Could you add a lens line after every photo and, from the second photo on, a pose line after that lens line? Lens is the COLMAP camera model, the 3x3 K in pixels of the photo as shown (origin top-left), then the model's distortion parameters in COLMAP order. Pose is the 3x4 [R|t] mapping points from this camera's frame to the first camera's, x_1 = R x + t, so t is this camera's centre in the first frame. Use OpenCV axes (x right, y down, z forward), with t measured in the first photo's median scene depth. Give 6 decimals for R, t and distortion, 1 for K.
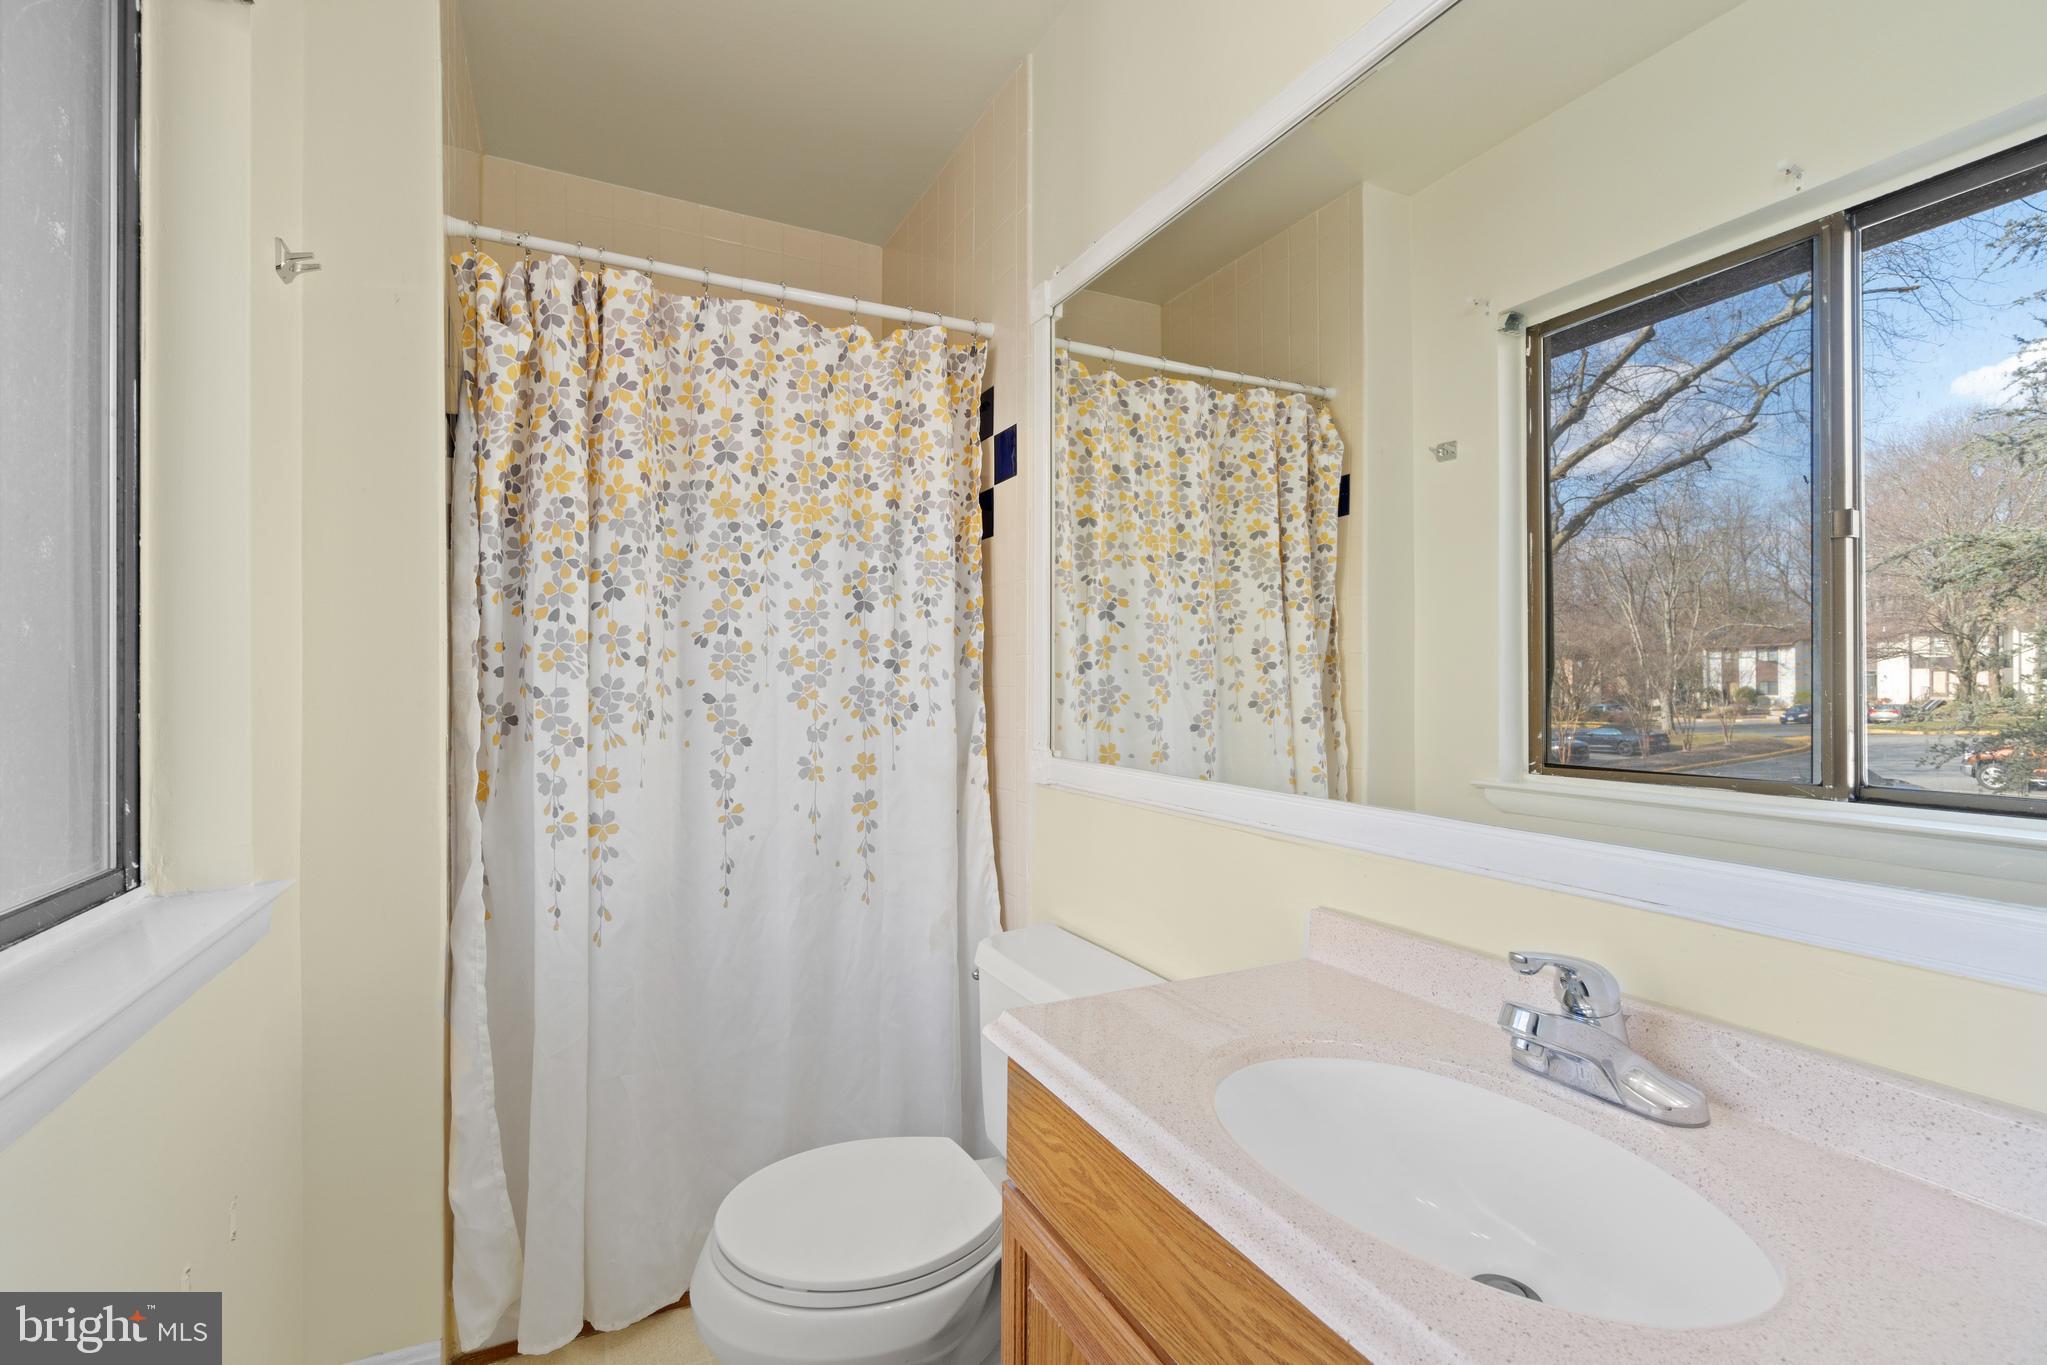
lens RADIAL K [[885.1, 0, 1024.4], [0, 885.1, 680.4], [0, 0, 1]] dist [-0.004791, 0.001323]
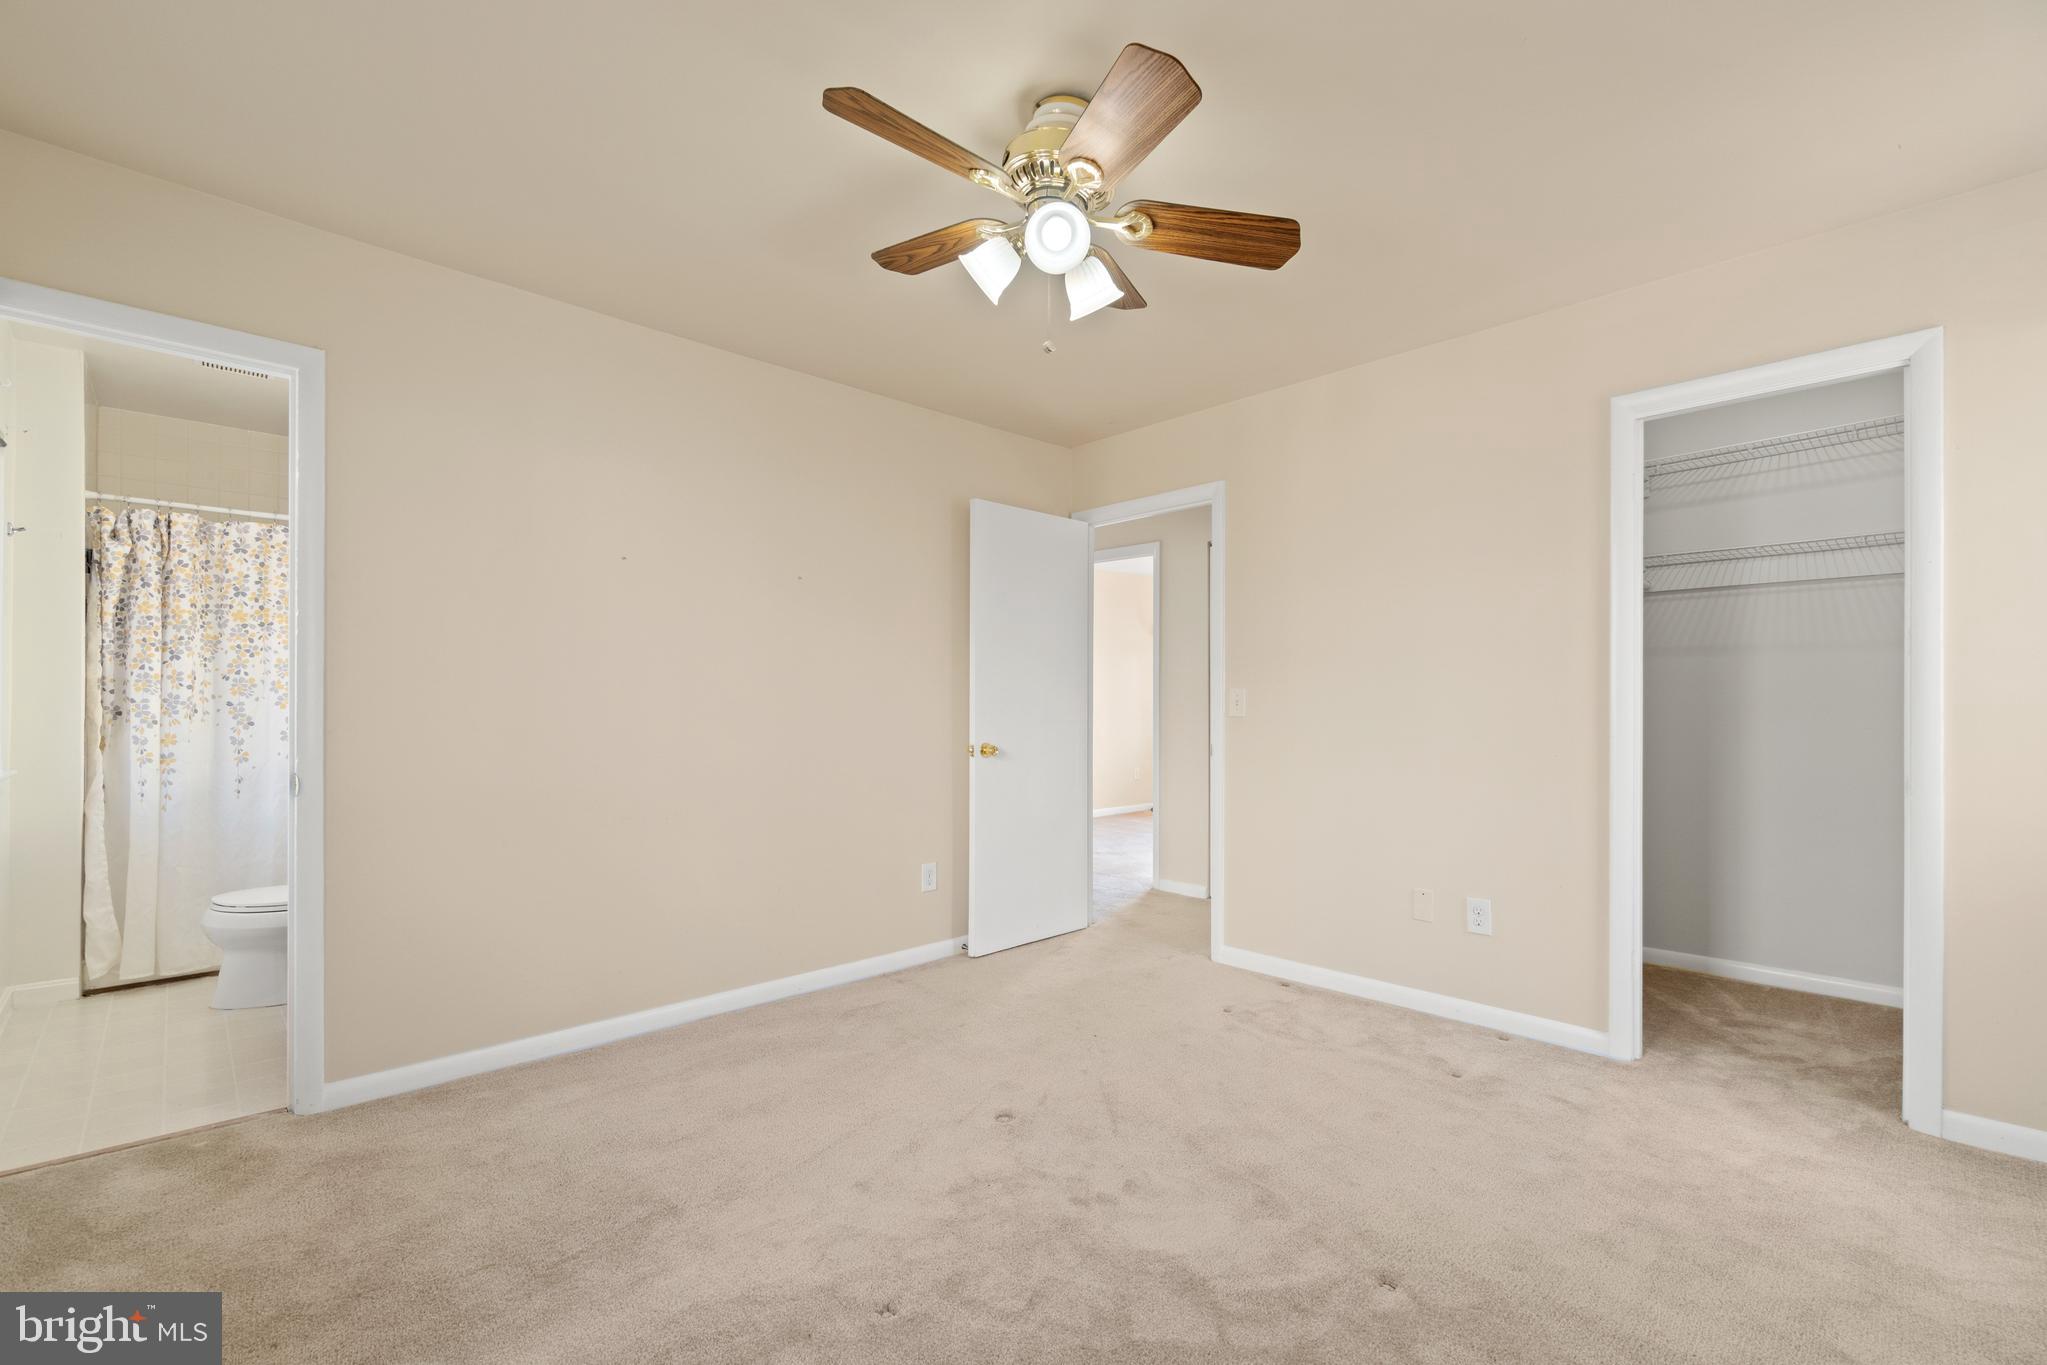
lens RADIAL K [[885.1, 0, 1021.0], [0, 885.1, 690.9], [0, 0, 1]] dist [-0.004791, 0.001323]
pose [[0.960940, 0.003612, 0.276734, 0.992416], [-0.001524, 0.999969, -0.007761, 0.002321], [-0.276754, 0.007037, 0.960915, -1.769278]]
